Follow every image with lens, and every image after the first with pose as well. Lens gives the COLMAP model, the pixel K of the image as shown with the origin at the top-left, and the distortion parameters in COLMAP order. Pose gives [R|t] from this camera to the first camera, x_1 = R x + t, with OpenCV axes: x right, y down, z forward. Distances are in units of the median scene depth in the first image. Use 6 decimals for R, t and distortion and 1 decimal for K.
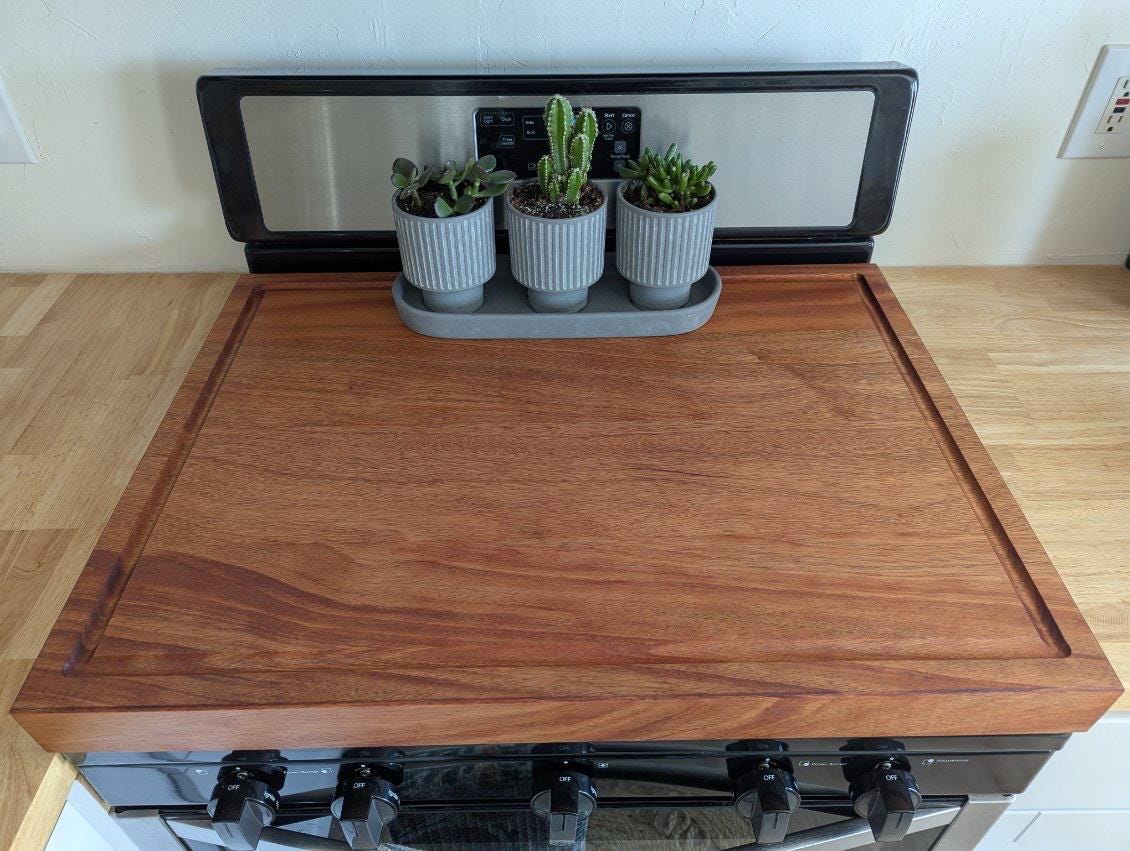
lens RADIAL K [[808.4, 0, 570.1], [0, 808.4, 429.2], [0, 0, 1]] dist [0.027798, -0.017743]
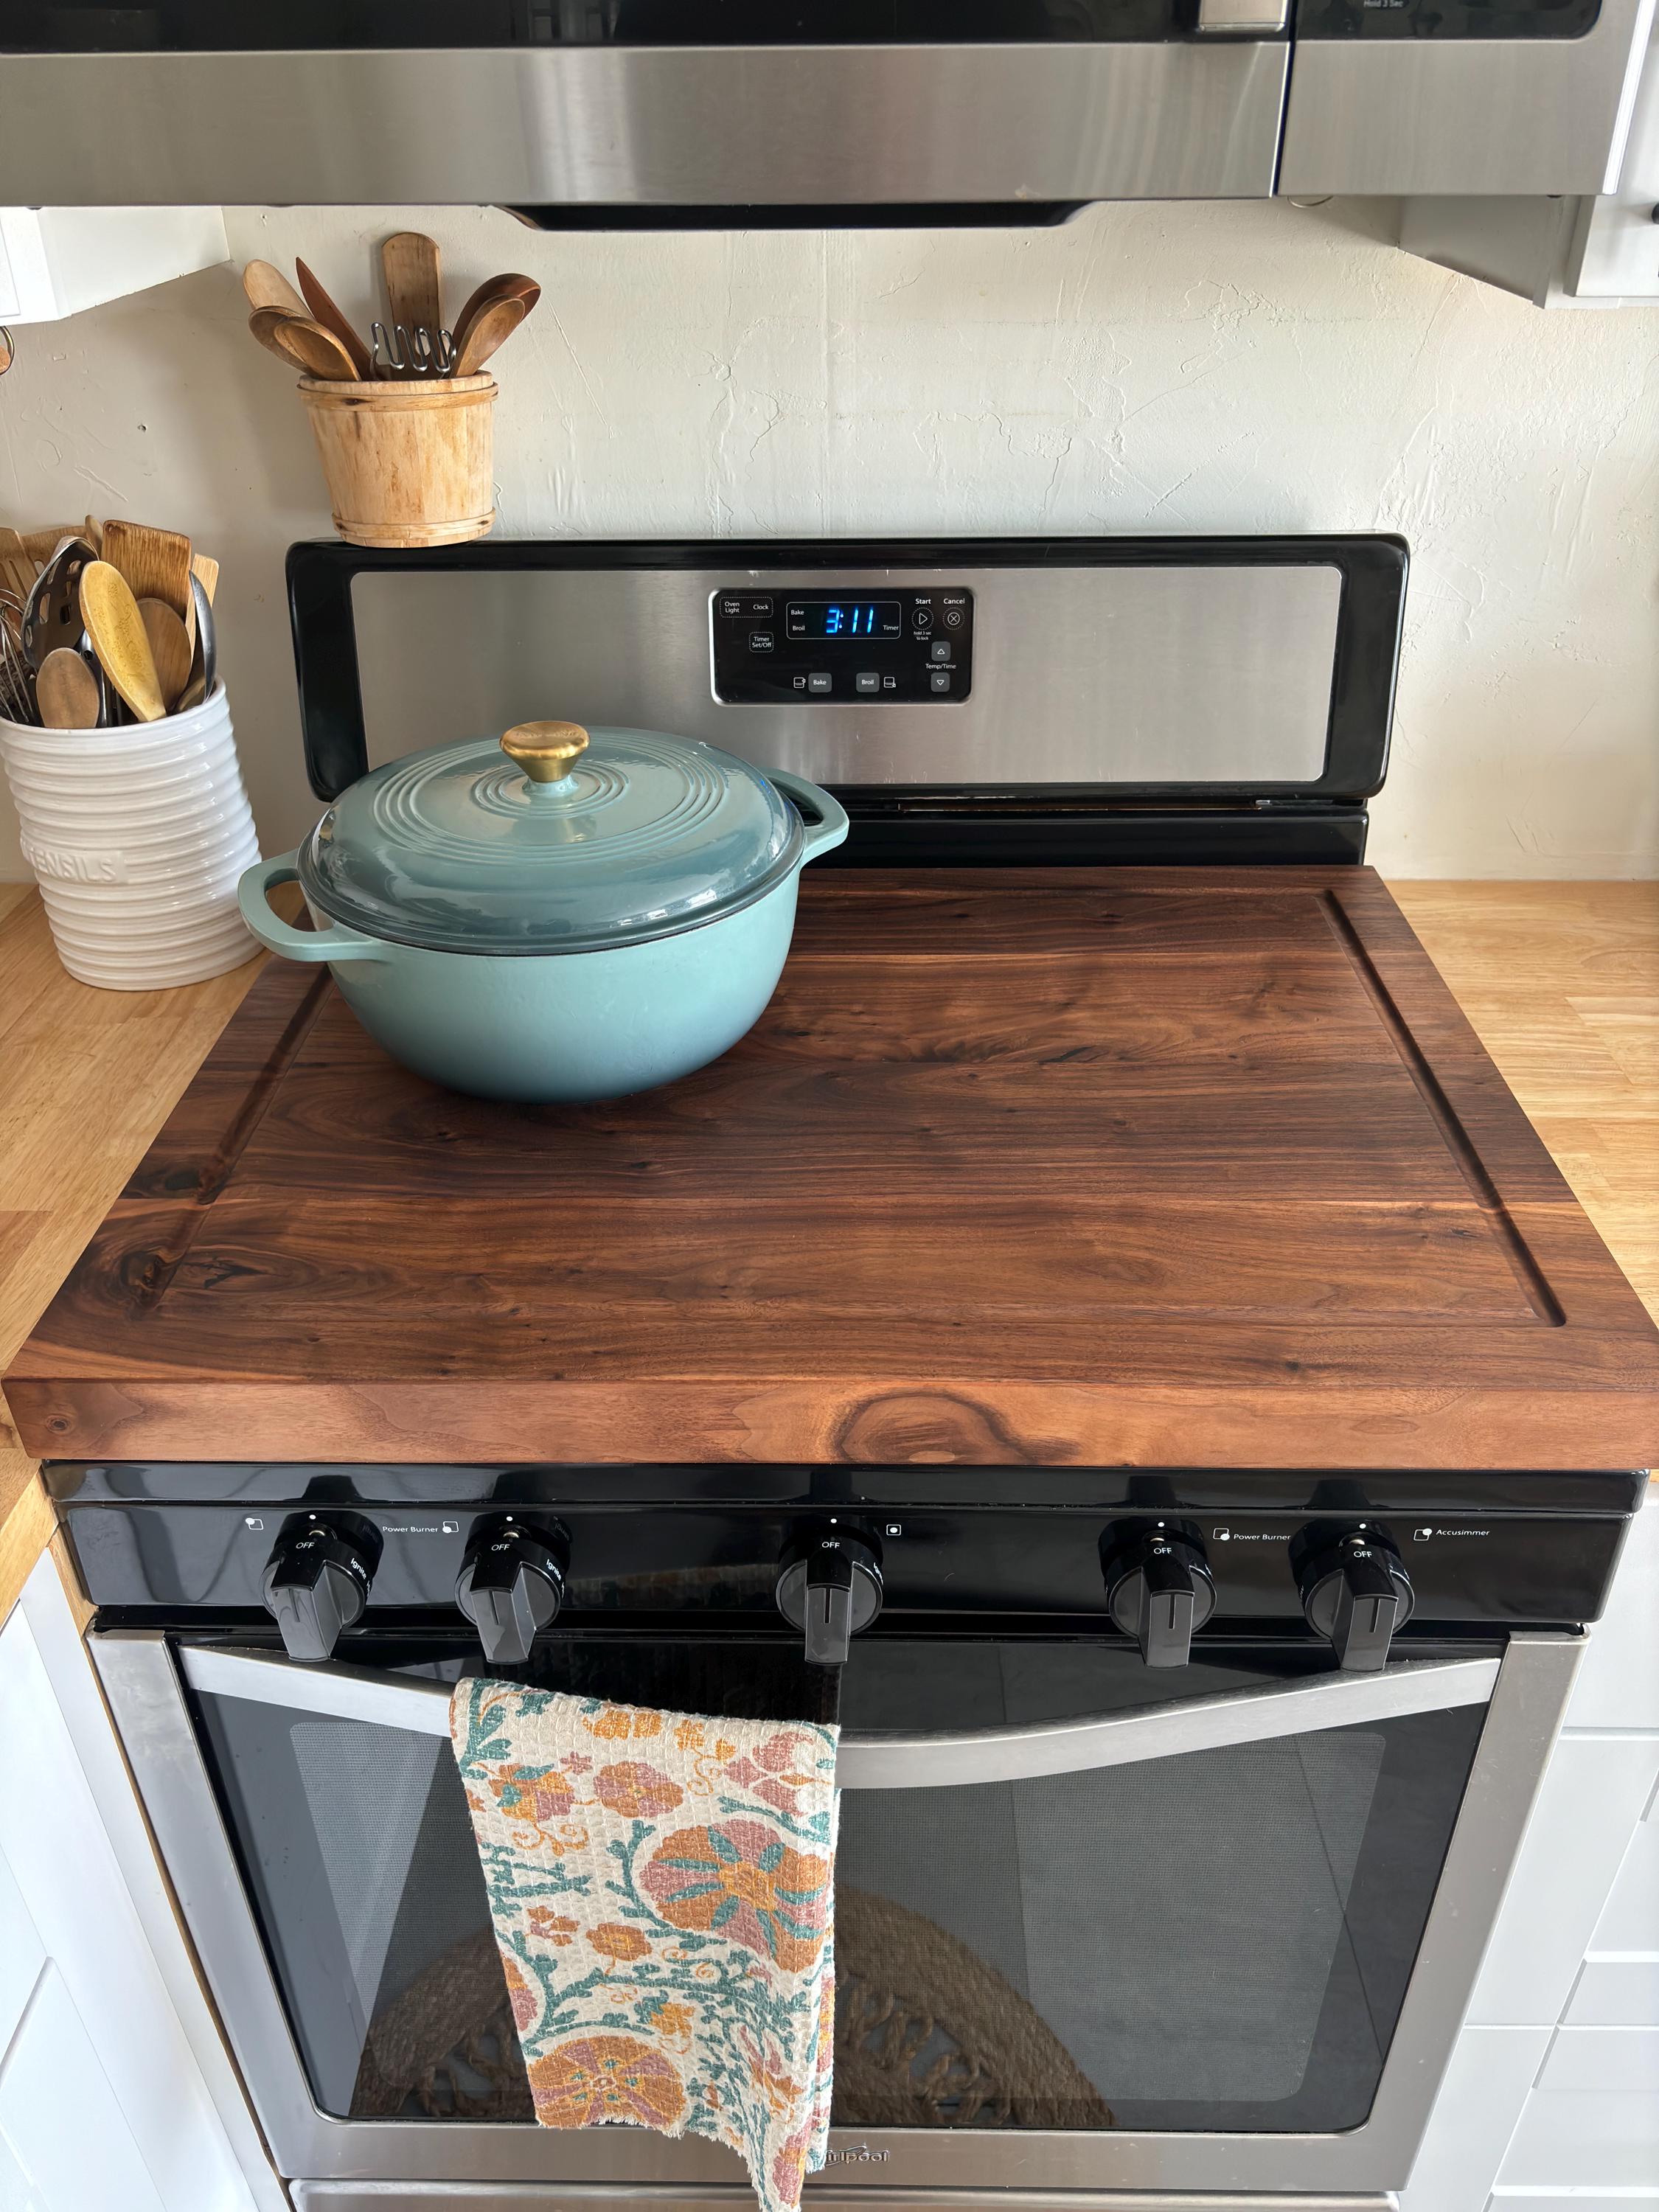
lens RADIAL K [[1709.0, 0, 824.4], [0, 1709.0, 1111.4], [0, 0, 1]] dist [-0.002985, 0.015176]
pose [[0.999439, 0.012146, -0.031199, 0.017294], [-0.017427, 0.984410, -0.175021, 0.236408], [0.028587, 0.175466, 0.984070, -0.241915]]
